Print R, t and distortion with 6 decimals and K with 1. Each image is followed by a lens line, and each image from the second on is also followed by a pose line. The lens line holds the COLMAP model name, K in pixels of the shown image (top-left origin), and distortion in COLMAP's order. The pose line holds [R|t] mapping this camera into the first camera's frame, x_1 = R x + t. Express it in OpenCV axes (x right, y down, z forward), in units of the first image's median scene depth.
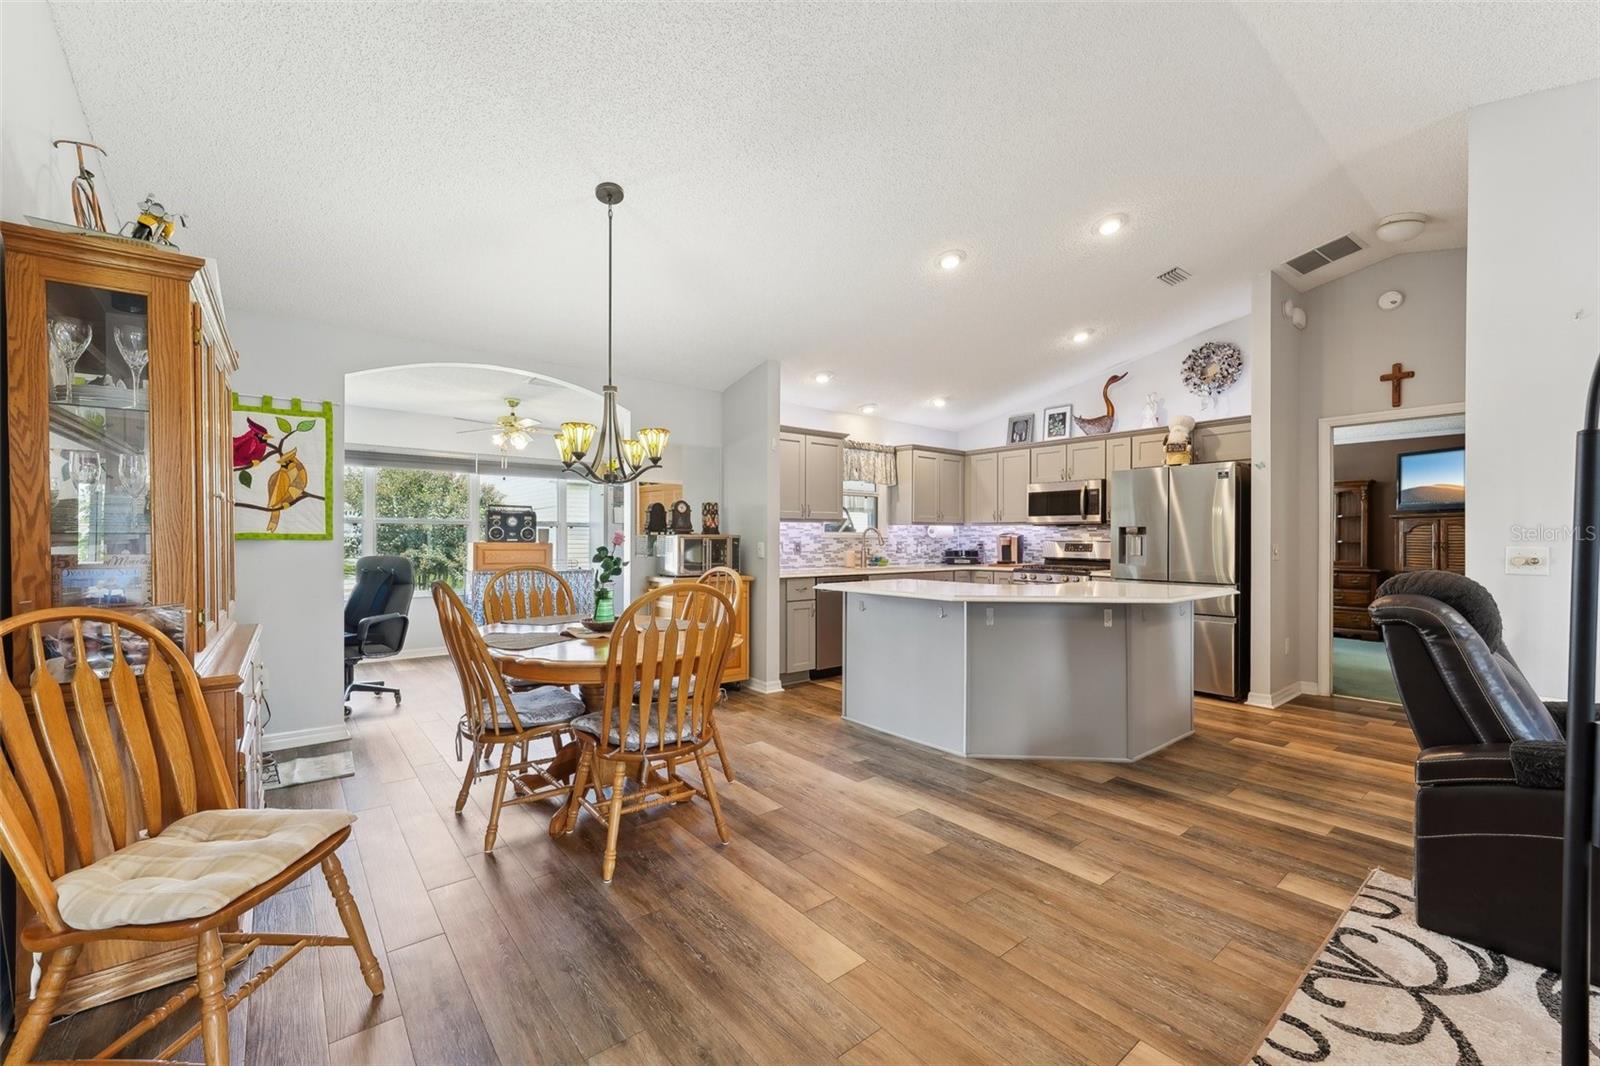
lens RADIAL K [[660.5, 0, 798.6], [0, 660.5, 547.2], [0, 0, 1]] dist [0.005471, -0.002117]
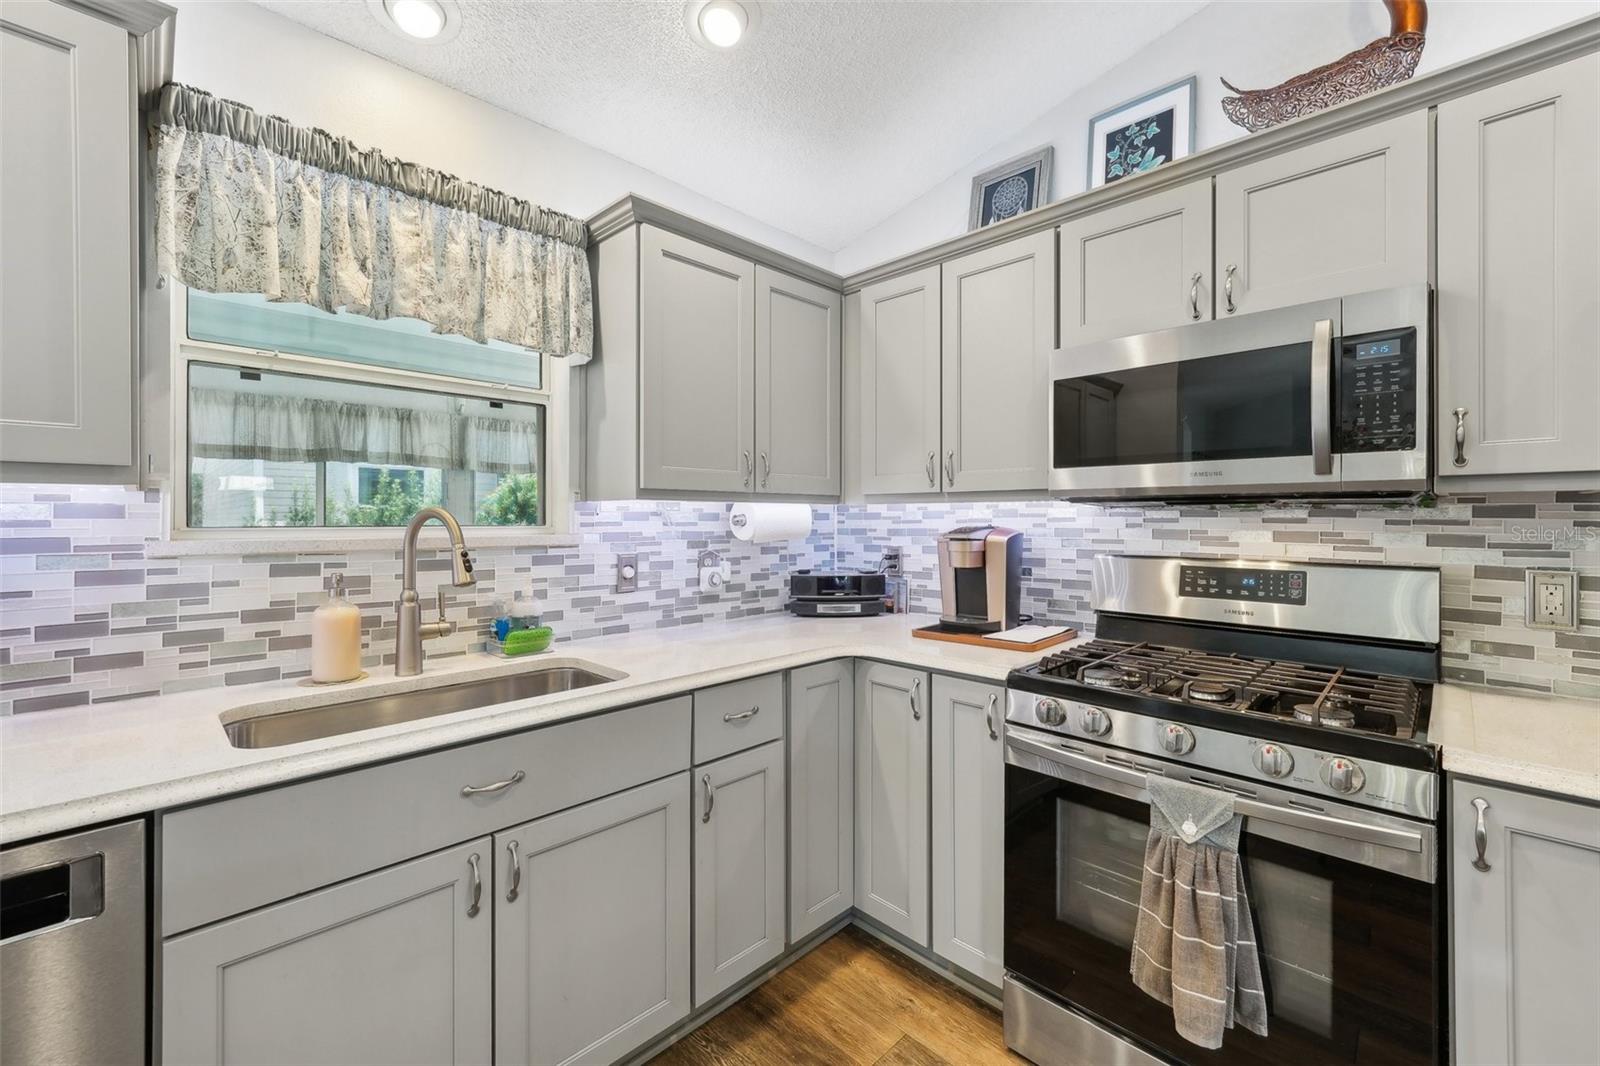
lens RADIAL K [[660.5, 0, 805.5], [0, 660.5, 519.6], [0, 0, 1]] dist [0.005471, -0.002117]
pose [[0.994221, -0.002341, 0.107323, 0.216833], [0.003548, 0.999933, -0.011061, -0.022694], [-0.107290, 0.011378, 0.994163, 0.740861]]
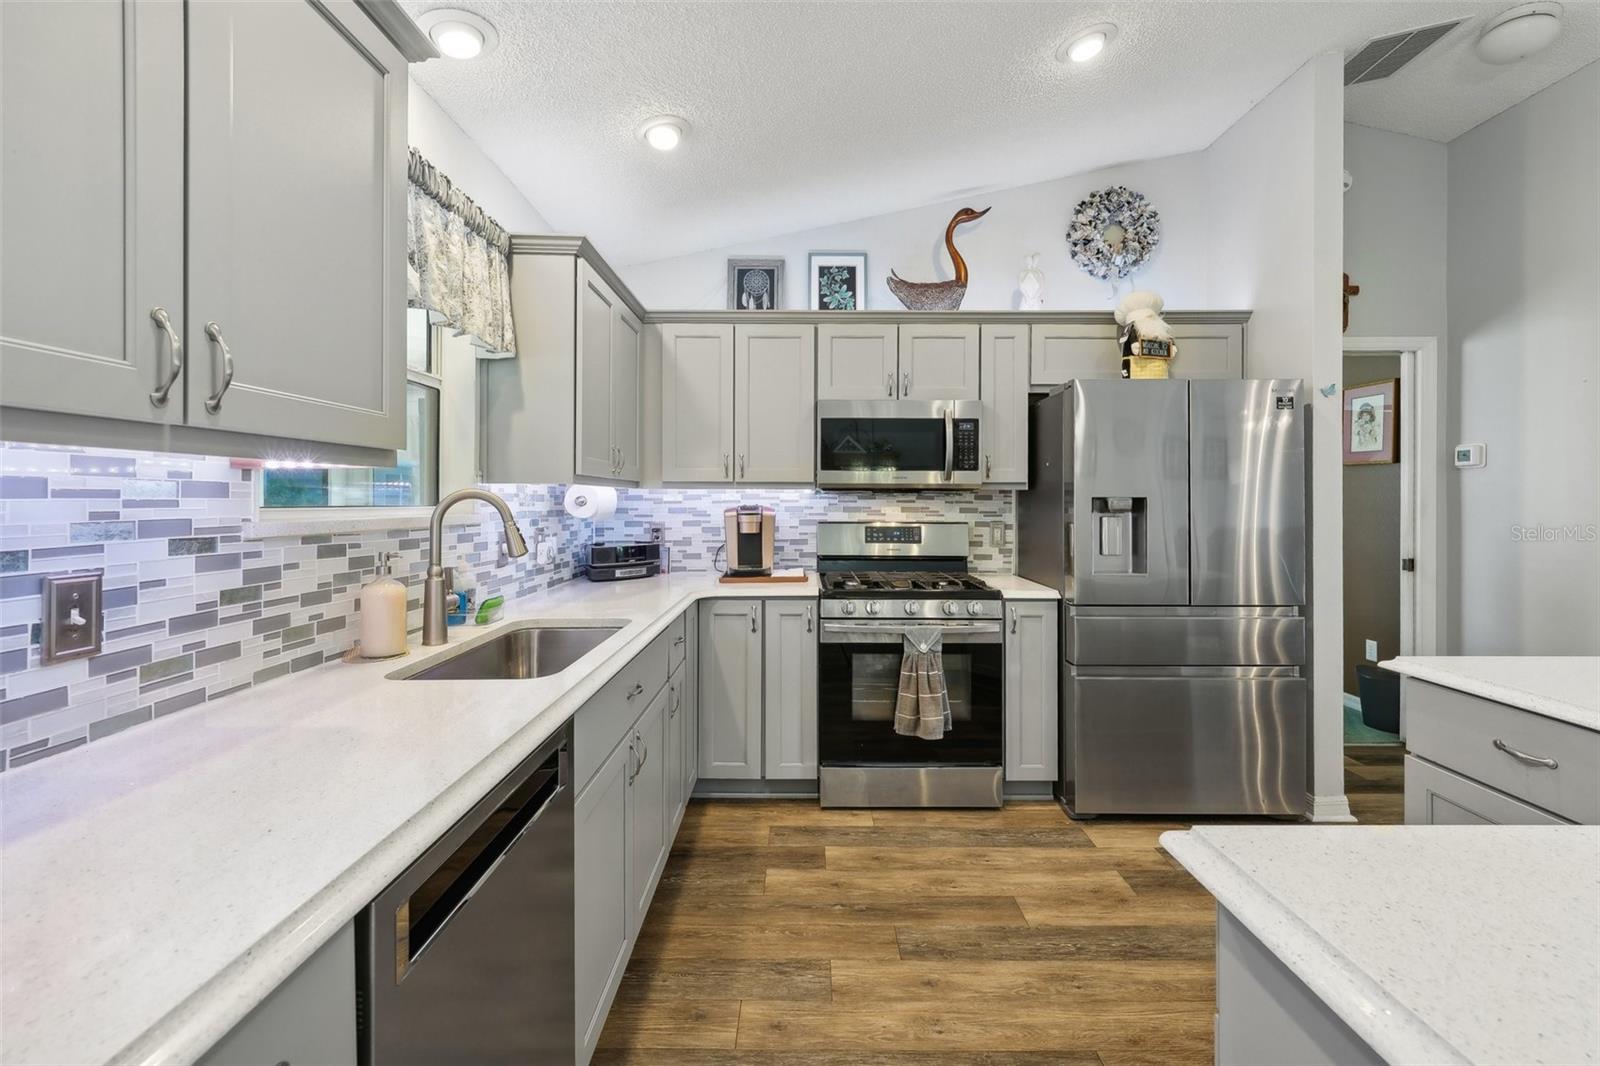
lens RADIAL K [[660.5, 0, 807.8], [0, 660.5, 503.9], [0, 0, 1]] dist [0.005471, -0.002117]
pose [[0.629662, -0.004356, 0.776857, -0.012160], [0.009236, 0.999956, -0.001878, -0.022482], [-0.776815, 0.008358, 0.629674, 0.719826]]
